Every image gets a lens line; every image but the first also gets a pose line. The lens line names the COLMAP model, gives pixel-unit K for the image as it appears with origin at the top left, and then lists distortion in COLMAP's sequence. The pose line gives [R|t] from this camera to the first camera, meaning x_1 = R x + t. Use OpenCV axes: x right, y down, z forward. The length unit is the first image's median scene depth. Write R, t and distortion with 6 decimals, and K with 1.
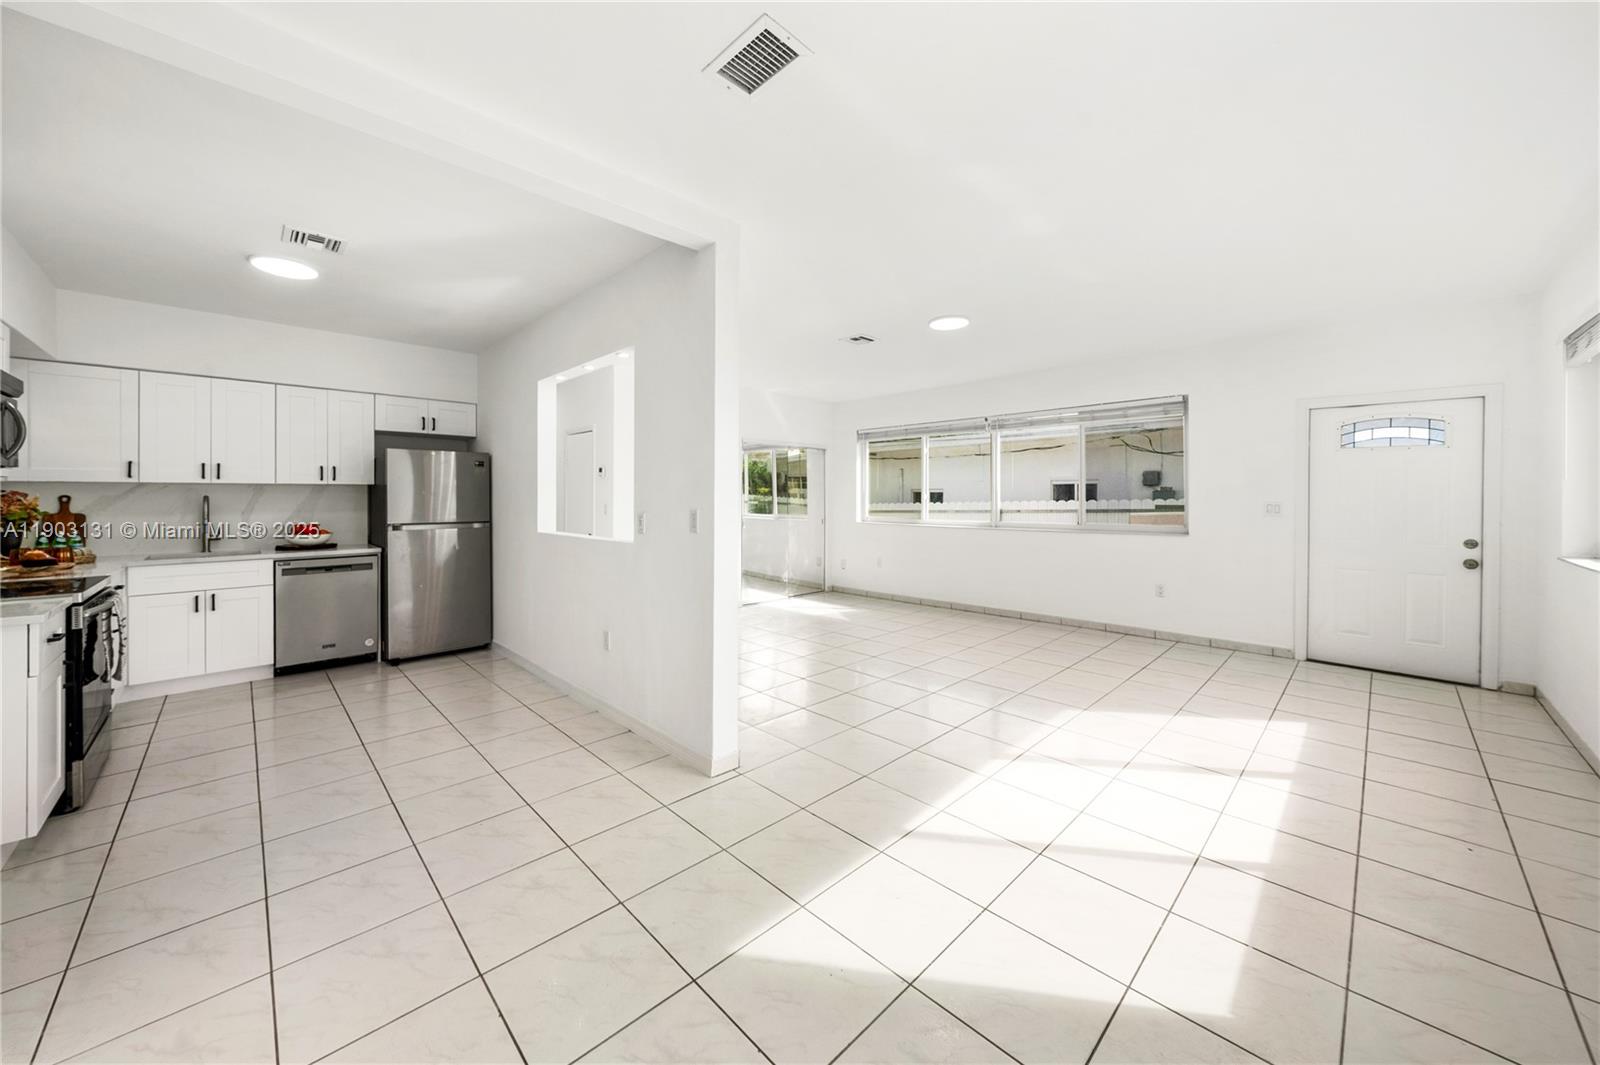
lens RADIAL K [[554.4, 0, 809.5], [0, 554.4, 492.8], [0, 0, 1]] dist [-0.009646, -0.000447]
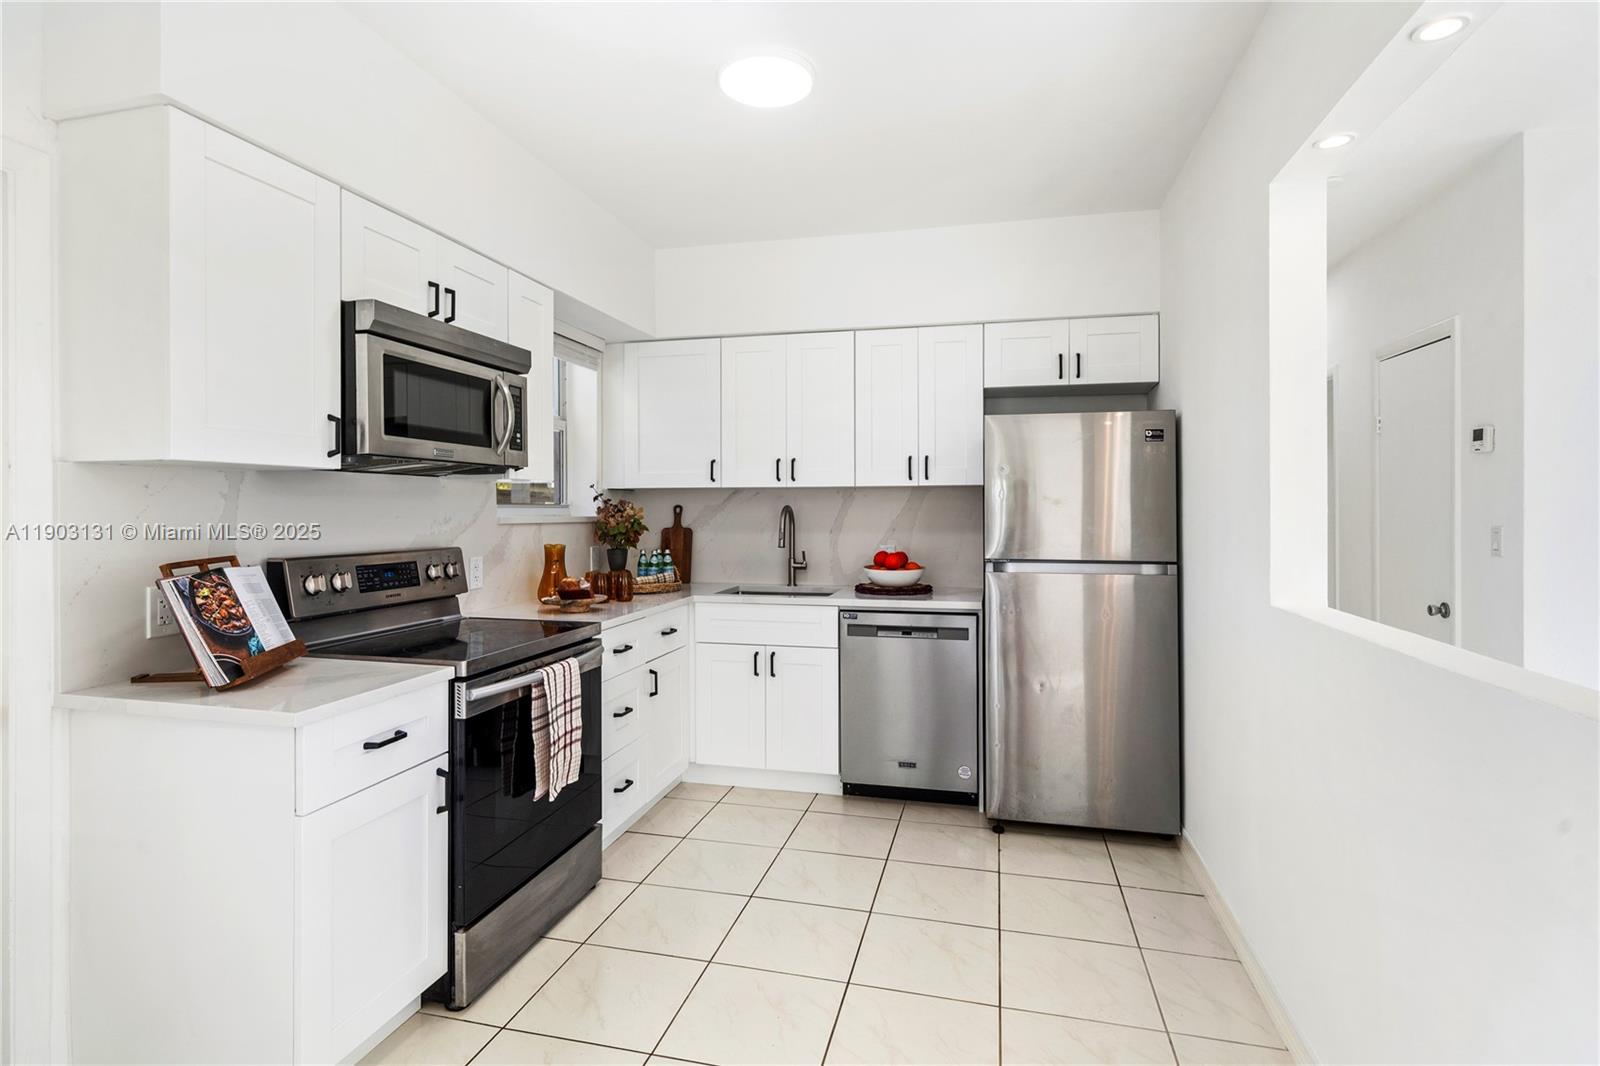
lens RADIAL K [[802.9, 0, 804.1], [0, 802.9, 502.7], [0, 0, 1]] dist [0.003120, 0.000206]
pose [[0.498736, -0.005633, -0.866736, -0.193235], [0.005481, 0.999979, -0.003345, 0.004879], [0.866737, -0.003082, 0.498756, 0.483843]]
